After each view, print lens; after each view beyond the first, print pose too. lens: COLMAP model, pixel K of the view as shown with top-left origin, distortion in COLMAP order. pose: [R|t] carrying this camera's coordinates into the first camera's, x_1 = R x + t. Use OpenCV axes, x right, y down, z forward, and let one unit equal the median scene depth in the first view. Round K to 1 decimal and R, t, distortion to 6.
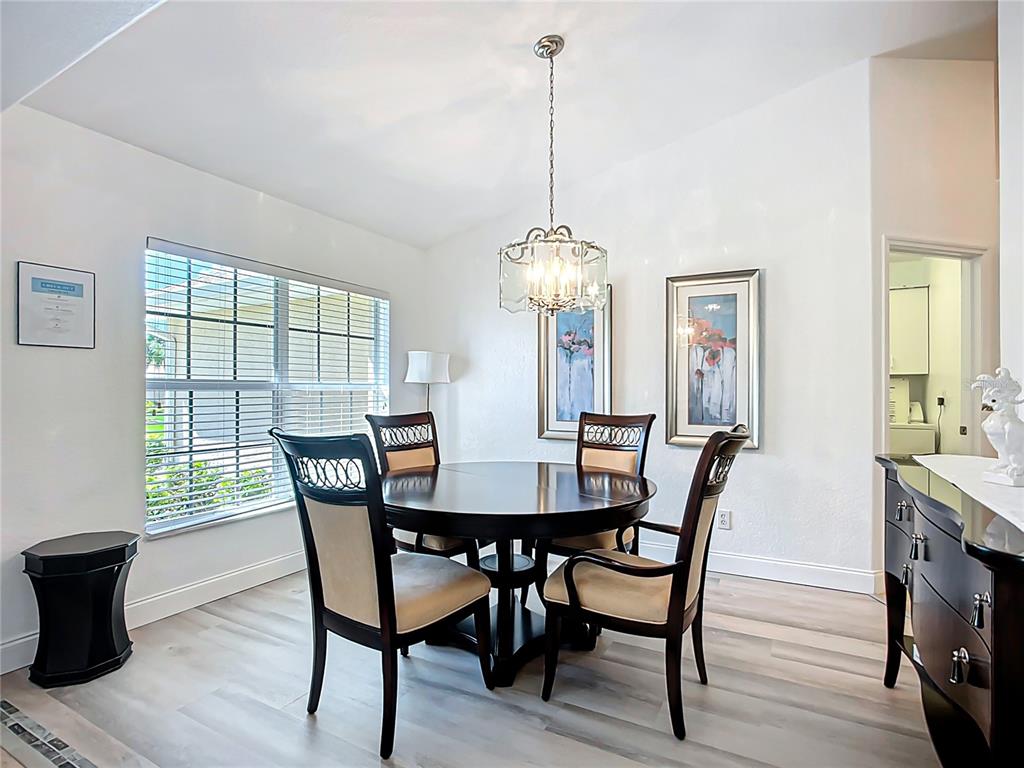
lens RADIAL K [[536.3, 0, 510.6], [0, 536.3, 391.6], [0, 0, 1]] dist [-0.033643, 0.014010]
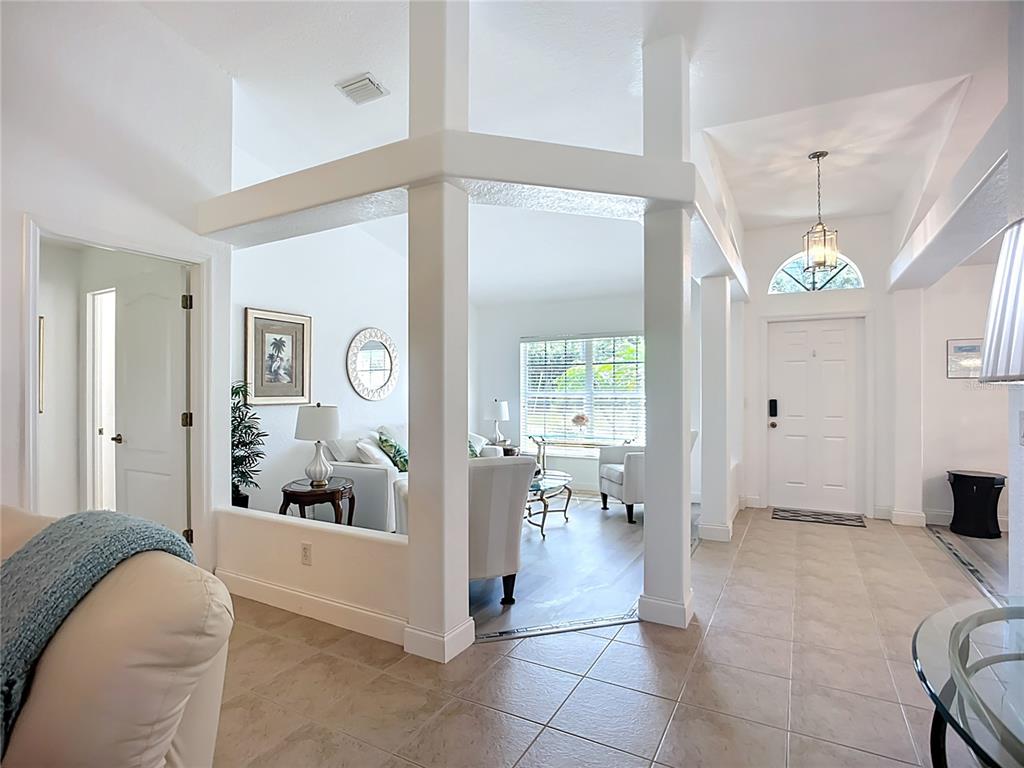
lens RADIAL K [[536.3, 0, 510.6], [0, 536.3, 391.6], [0, 0, 1]] dist [-0.033643, 0.014010]
pose [[0.018519, 0.000628, -0.999828, 0.833259], [-0.003041, 0.999995, 0.000572, -0.020417], [0.999824, 0.003030, 0.018521, -0.587918]]
